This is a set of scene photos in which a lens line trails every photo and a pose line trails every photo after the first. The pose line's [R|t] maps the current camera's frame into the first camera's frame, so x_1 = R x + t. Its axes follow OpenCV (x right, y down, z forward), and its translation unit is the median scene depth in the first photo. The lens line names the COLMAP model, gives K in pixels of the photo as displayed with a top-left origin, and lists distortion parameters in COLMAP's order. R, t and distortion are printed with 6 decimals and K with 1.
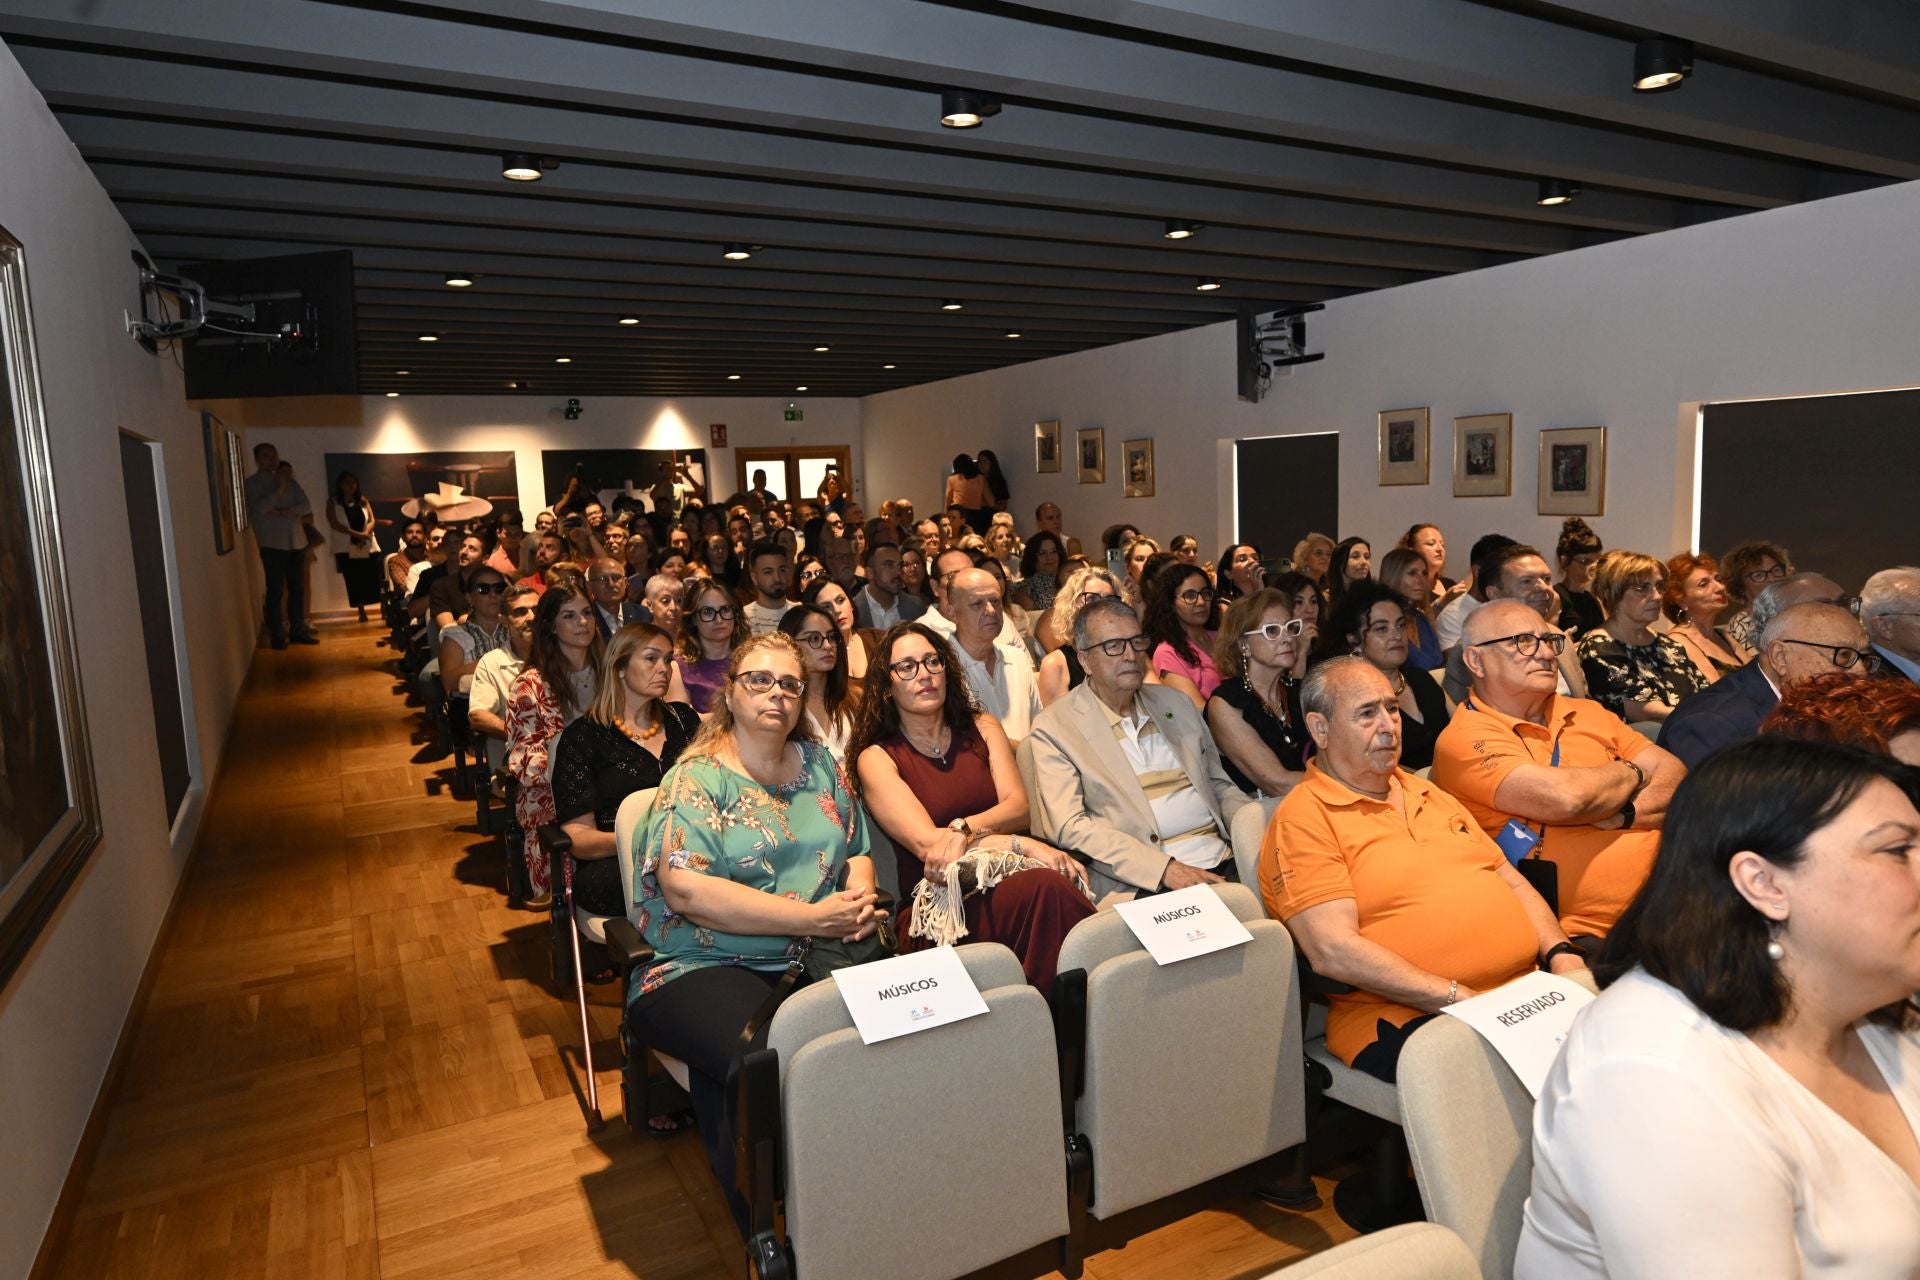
lens RADIAL K [[1150.3, 0, 958.8], [0, 1150.3, 636.5], [0, 0, 1]] dist [0.002328, 0.000938]
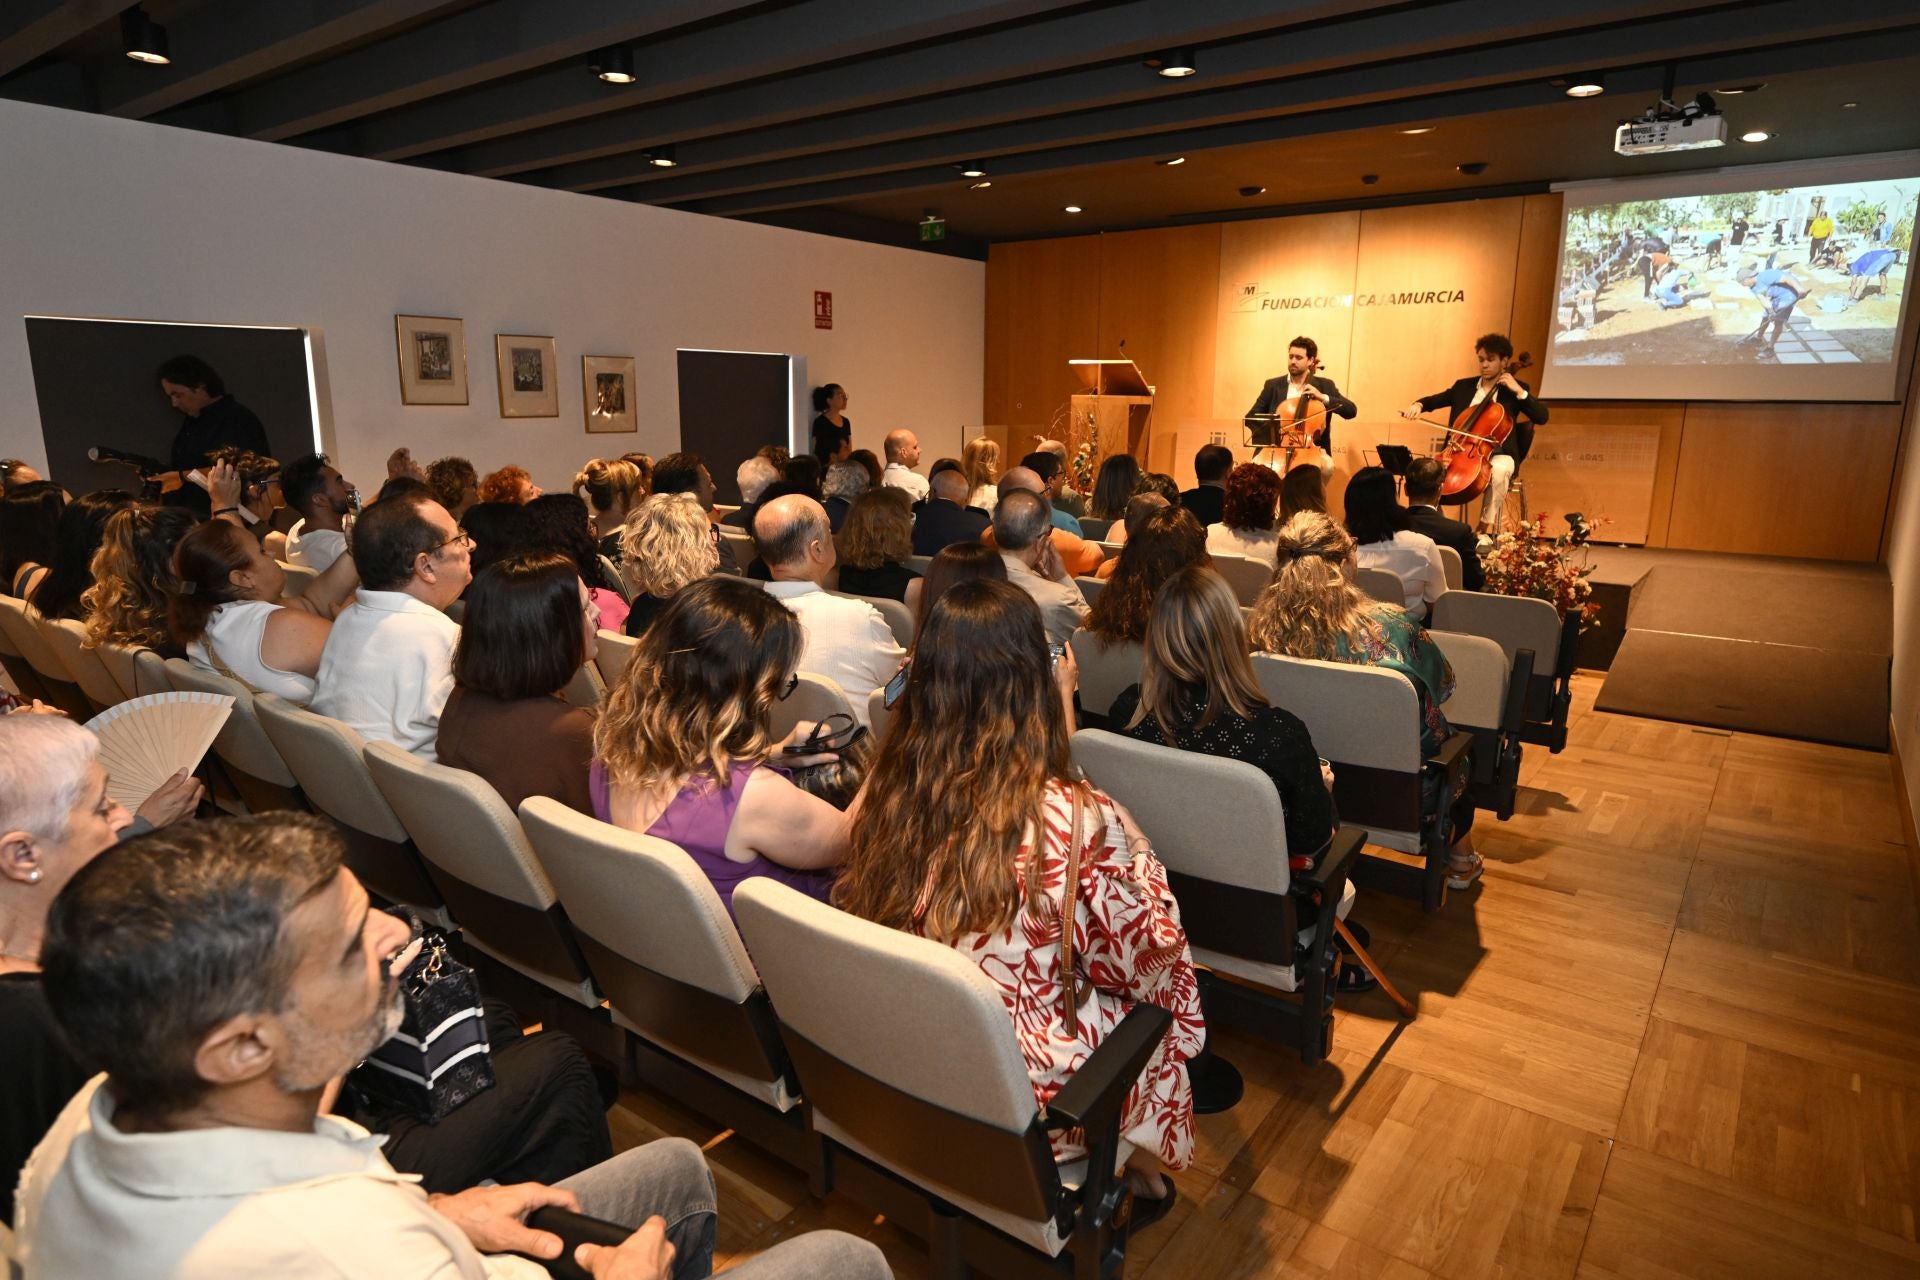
lens RADIAL K [[1150.3, 0, 958.0], [0, 1150.3, 641.1], [0, 0, 1]] dist [0.002328, 0.000938]
pose [[-0.414807, -0.157635, 0.896151, -0.893026], [0.123872, 0.965927, 0.227246, -0.151816], [-0.901438, 0.205271, -0.381147, 1.481355]]
